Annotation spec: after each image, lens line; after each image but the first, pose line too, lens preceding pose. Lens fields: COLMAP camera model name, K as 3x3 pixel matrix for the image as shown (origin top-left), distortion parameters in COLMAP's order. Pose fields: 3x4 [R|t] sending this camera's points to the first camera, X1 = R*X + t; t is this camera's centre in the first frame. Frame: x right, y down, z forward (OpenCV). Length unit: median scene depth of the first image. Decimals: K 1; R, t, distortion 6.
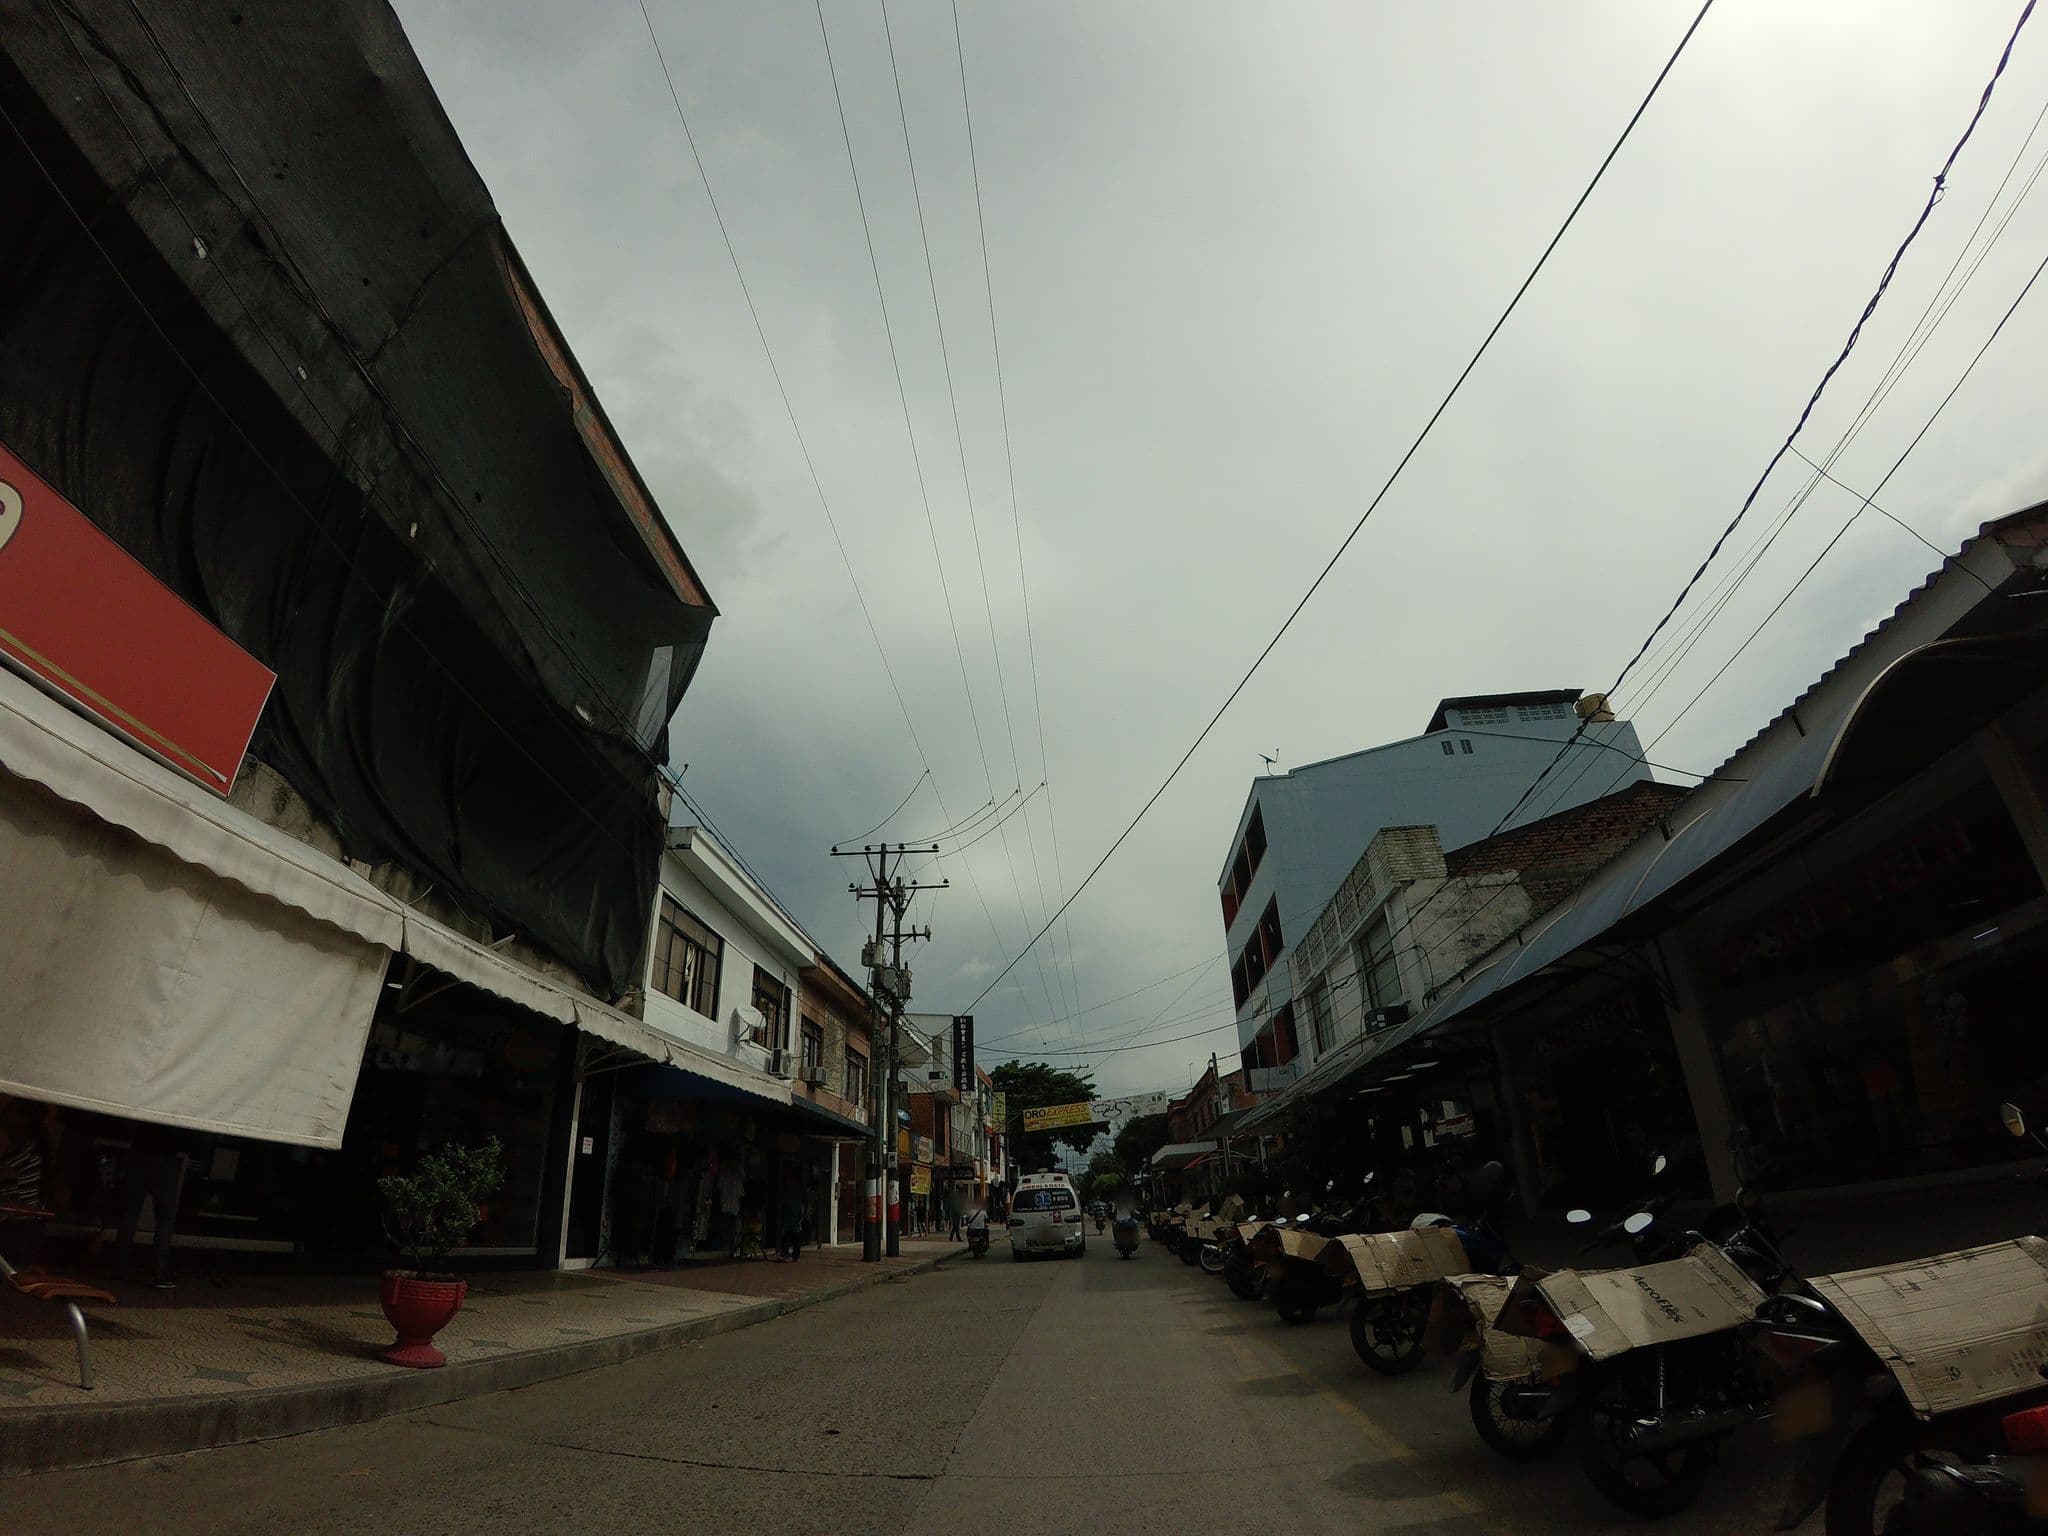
lens RADIAL K [[974.0, 0, 1024.0], [0, 974.0, 768.0], [0, 0, 1]] dist [-0.203926, 0.040895]
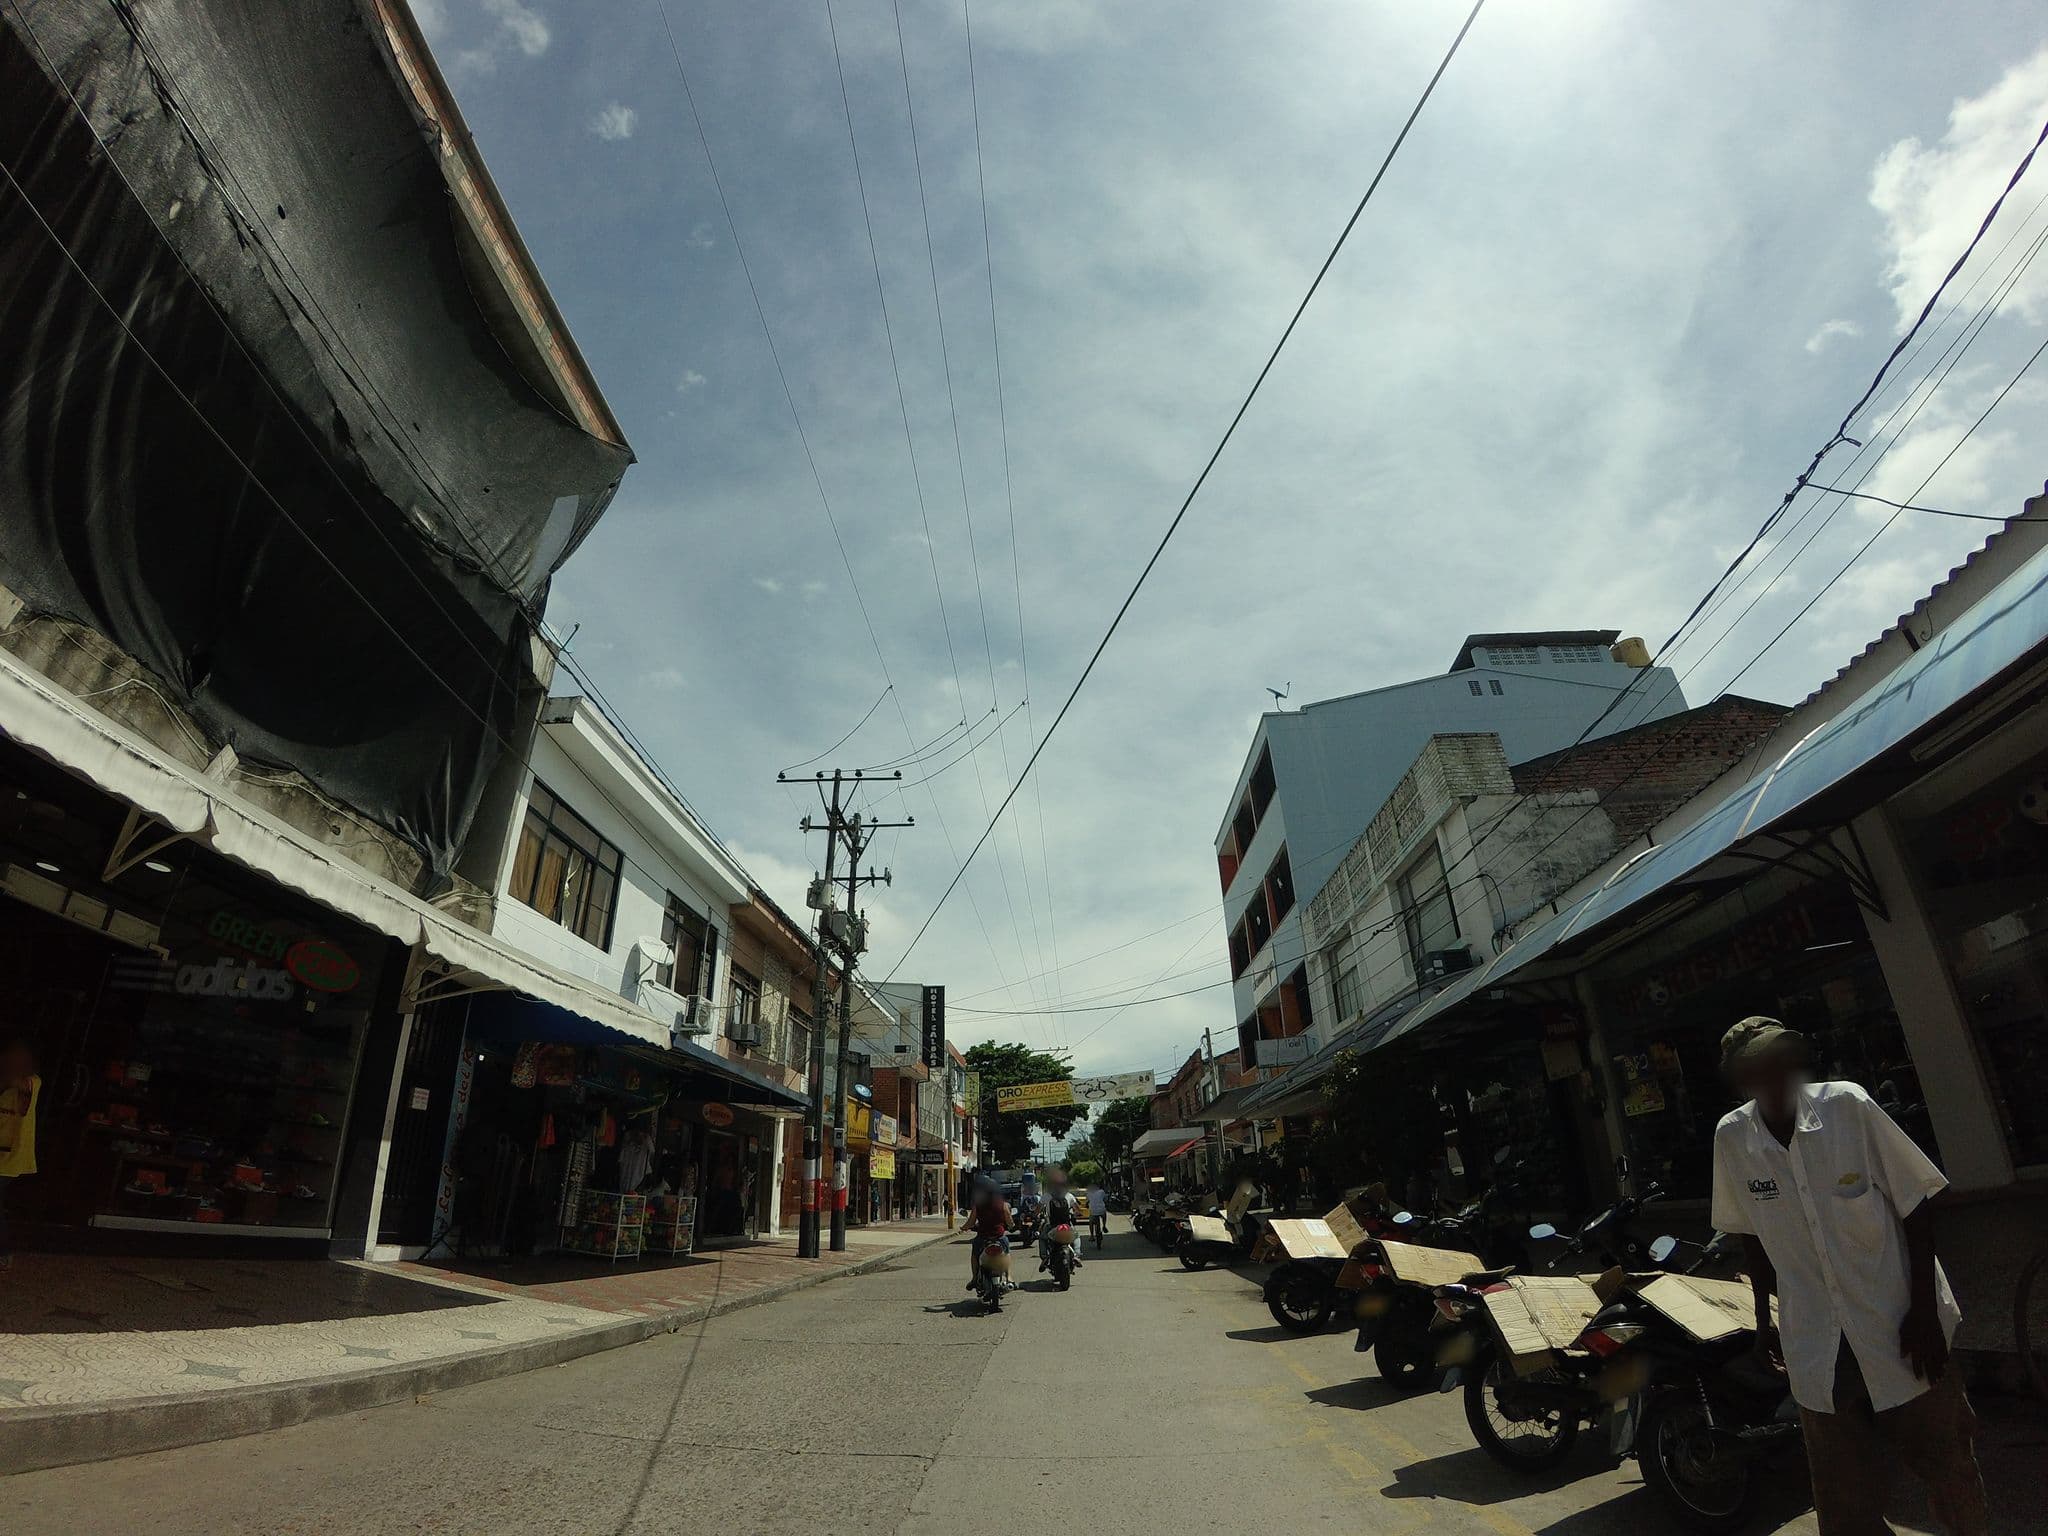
lens RADIAL K [[974.0, 0, 1024.0], [0, 974.0, 768.0], [0, 0, 1]] dist [-0.203926, 0.040895]
pose [[0.999671, 0.018682, 0.017584, 0.005459], [-0.018896, 0.999749, 0.012056, 0.063425], [-0.017354, -0.012384, 0.999773, 0.136491]]
